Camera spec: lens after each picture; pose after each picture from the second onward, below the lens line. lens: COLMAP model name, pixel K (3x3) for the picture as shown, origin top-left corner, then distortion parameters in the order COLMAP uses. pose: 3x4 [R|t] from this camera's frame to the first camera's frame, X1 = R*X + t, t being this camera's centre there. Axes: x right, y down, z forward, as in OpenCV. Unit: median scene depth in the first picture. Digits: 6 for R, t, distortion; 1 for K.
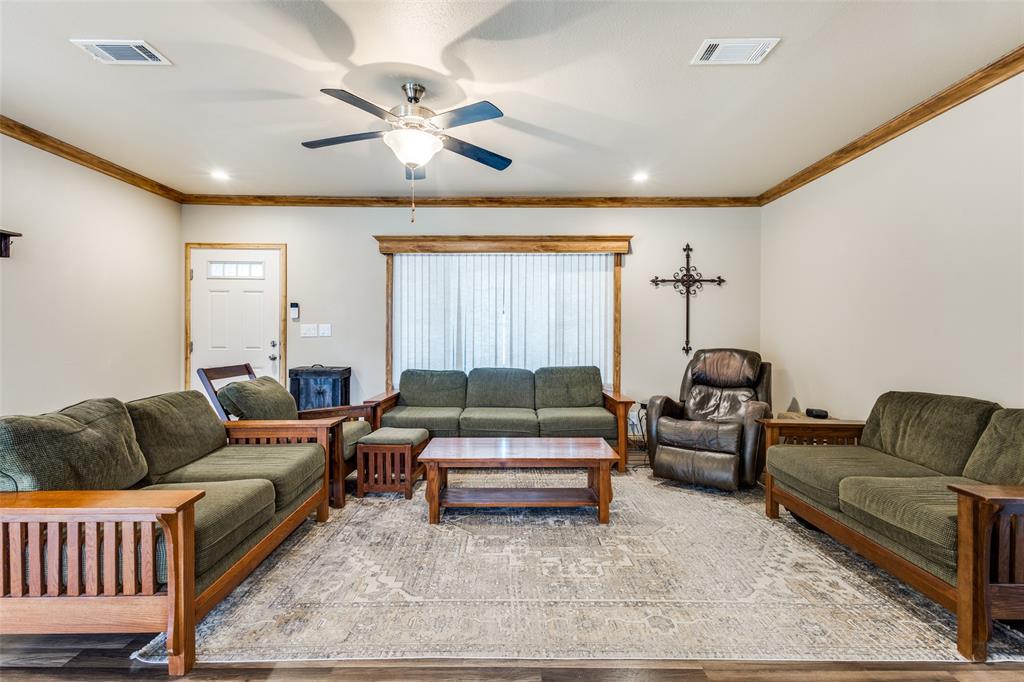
lens RADIAL K [[460.6, 0, 509.9], [0, 460.6, 318.1], [0, 0, 1]] dist [0.001120, -0.000263]
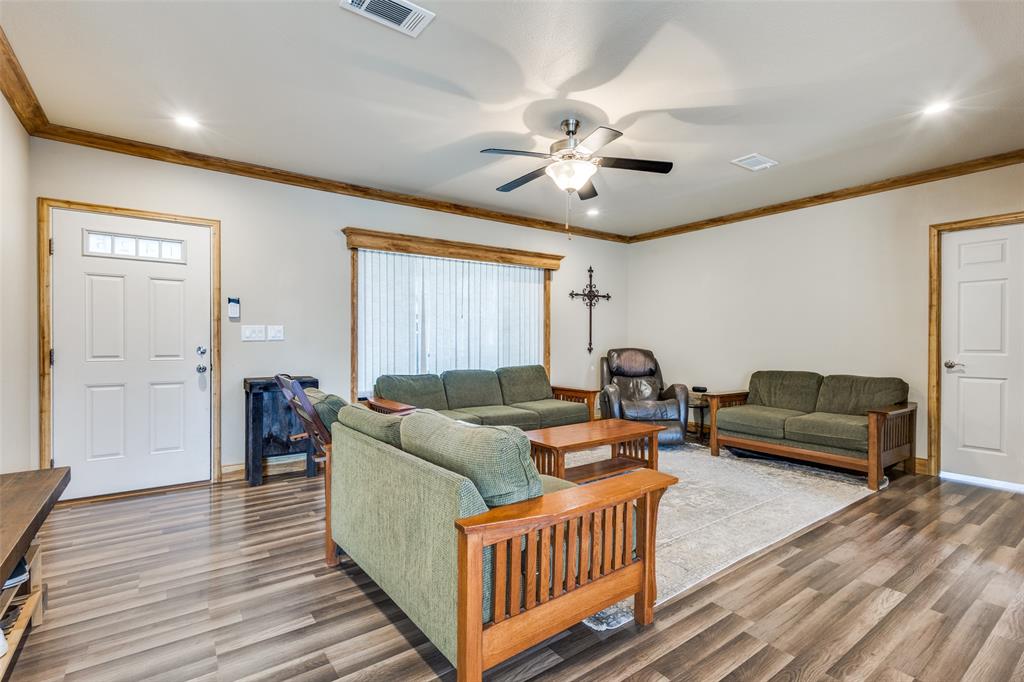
lens RADIAL K [[474.8, 0, 508.1], [0, 474.8, 317.7], [0, 0, 1]] dist [0.002943, 0.000192]
pose [[0.811224, 0.024157, 0.584237, -0.561601], [-0.019662, 0.999708, -0.014035, 0.003223], [-0.584405, -0.000102, 0.811462, 0.071058]]
